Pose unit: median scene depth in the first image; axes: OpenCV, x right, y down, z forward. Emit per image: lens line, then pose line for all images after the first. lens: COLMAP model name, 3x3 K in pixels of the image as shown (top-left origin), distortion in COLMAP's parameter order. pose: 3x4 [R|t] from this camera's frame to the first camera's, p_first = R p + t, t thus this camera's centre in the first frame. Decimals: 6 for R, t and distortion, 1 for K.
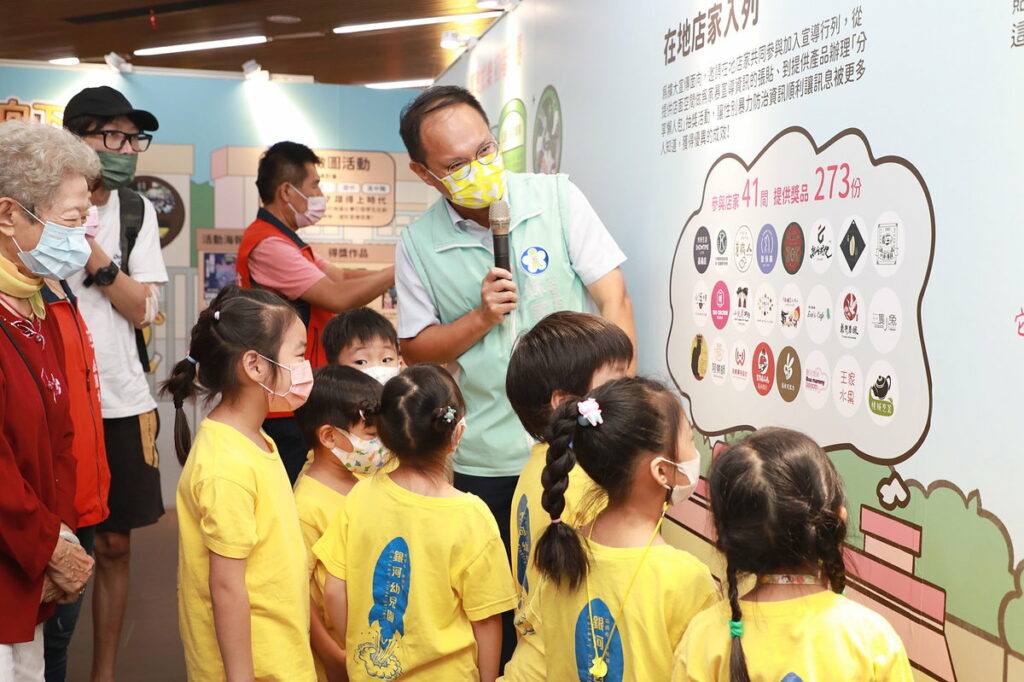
lens RADIAL K [[1228.0, 0, 511.5], [0, 1228.0, 342.1], [0, 0, 1]] dist [0.014034, 0.000000]
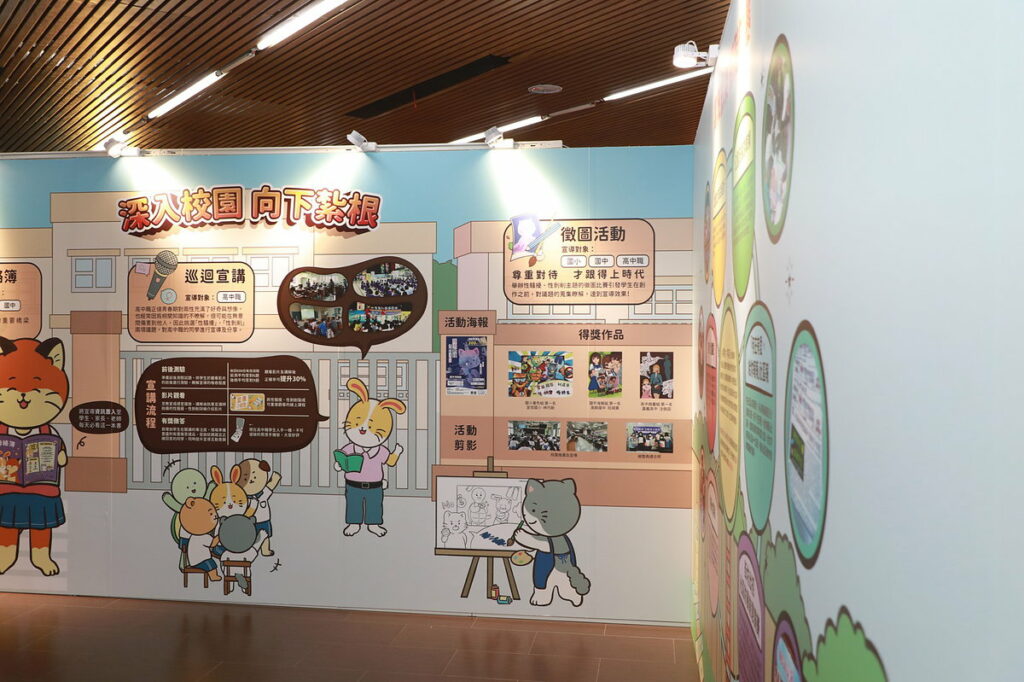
lens RADIAL K [[925.1, 0, 510.6], [0, 925.1, 335.6], [0, 0, 1]] dist [-0.001164, 0.001530]
pose [[0.937089, -0.014157, -0.348802, 0.038425], [-0.009431, 0.997786, -0.065835, -0.027471], [0.348962, 0.064983, 0.934881, 0.357327]]
